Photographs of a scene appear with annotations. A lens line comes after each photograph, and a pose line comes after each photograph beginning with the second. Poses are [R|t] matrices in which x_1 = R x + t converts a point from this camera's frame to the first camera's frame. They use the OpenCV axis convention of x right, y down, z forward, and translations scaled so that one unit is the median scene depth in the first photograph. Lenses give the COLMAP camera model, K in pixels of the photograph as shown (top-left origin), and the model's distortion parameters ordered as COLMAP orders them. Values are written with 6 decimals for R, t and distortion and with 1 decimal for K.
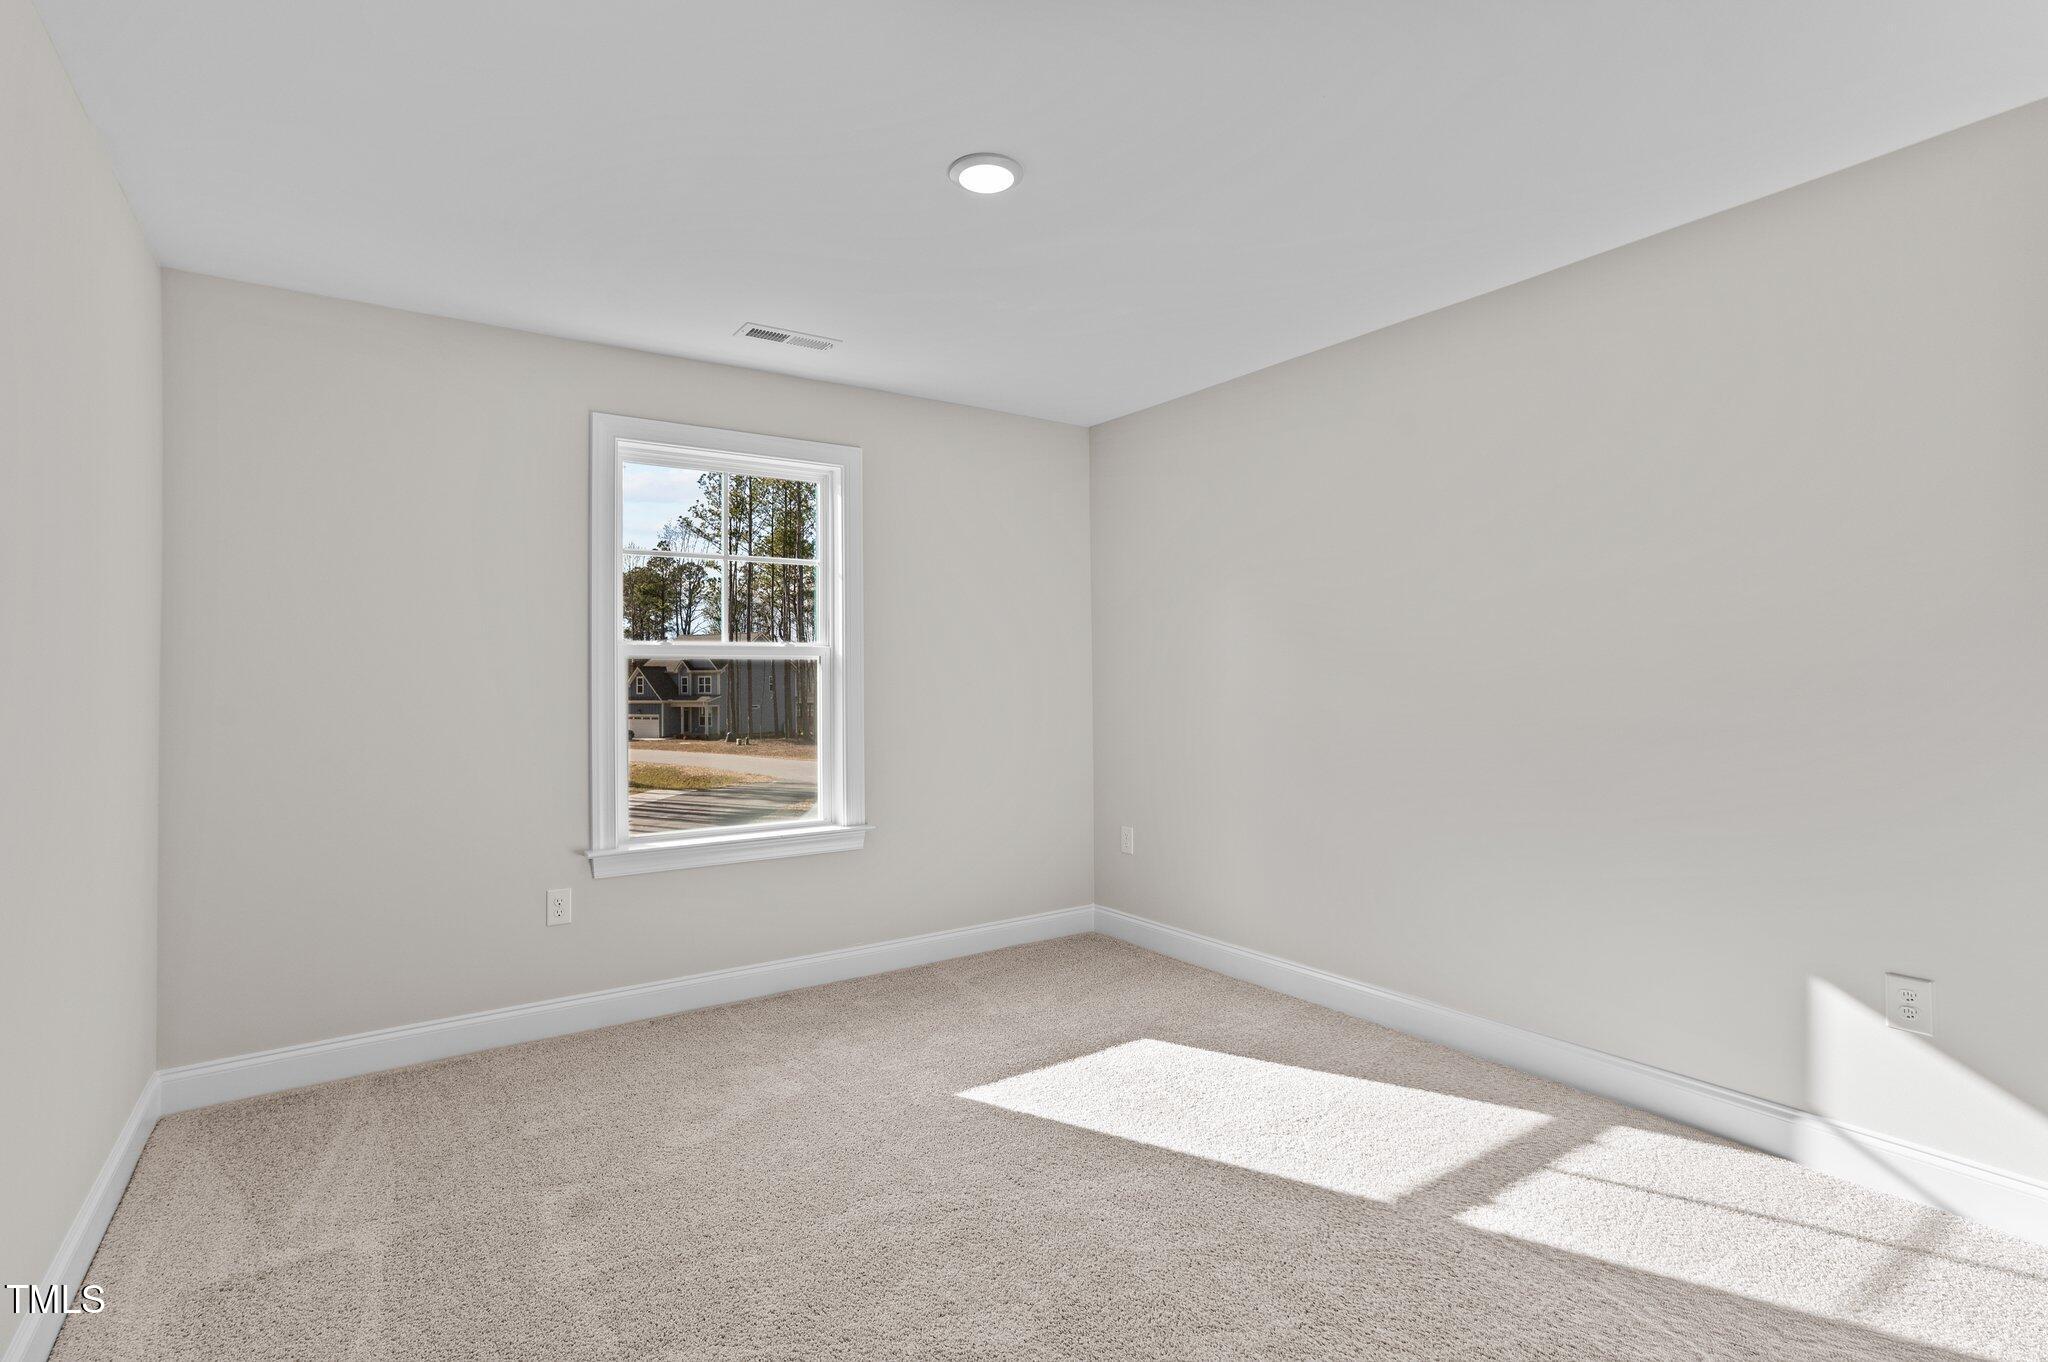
lens RADIAL K [[1002.4, 0, 1024.0], [0, 1002.4, 681.0], [0, 0, 1]] dist [0.000914, 0.000163]
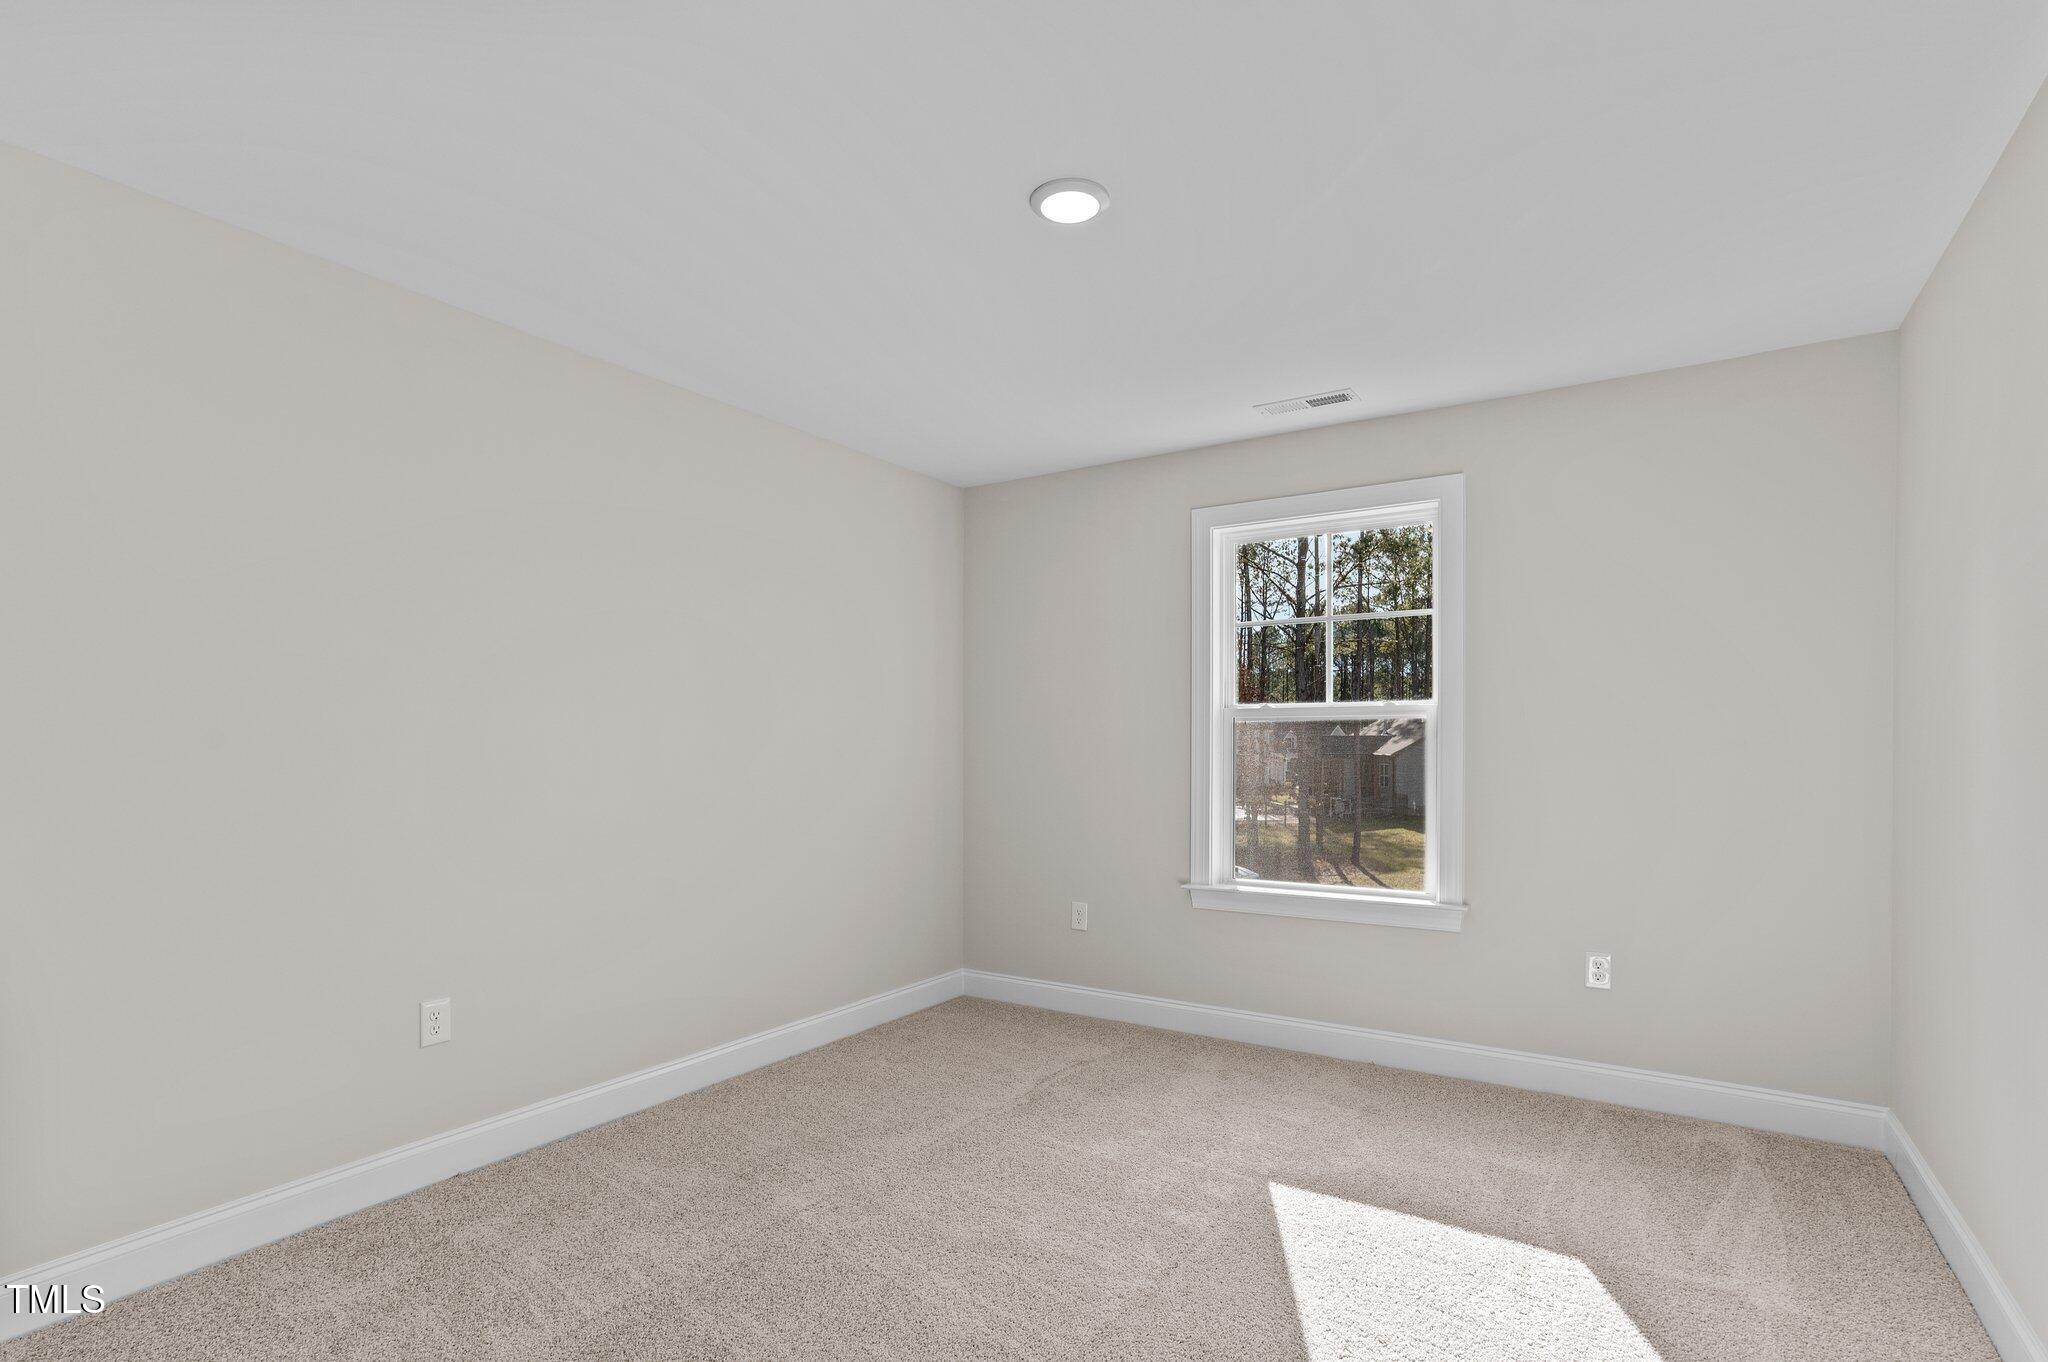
lens RADIAL K [[977.8, 0, 1027.2], [0, 977.8, 765.3], [0, 0, 1]] dist [-0.000281, -0.000024]
pose [[0.403310, 0.030895, -0.914542, 0.543068], [-0.003498, 0.999475, 0.032221, -0.006293], [0.915057, -0.009796, 0.403206, 0.356524]]
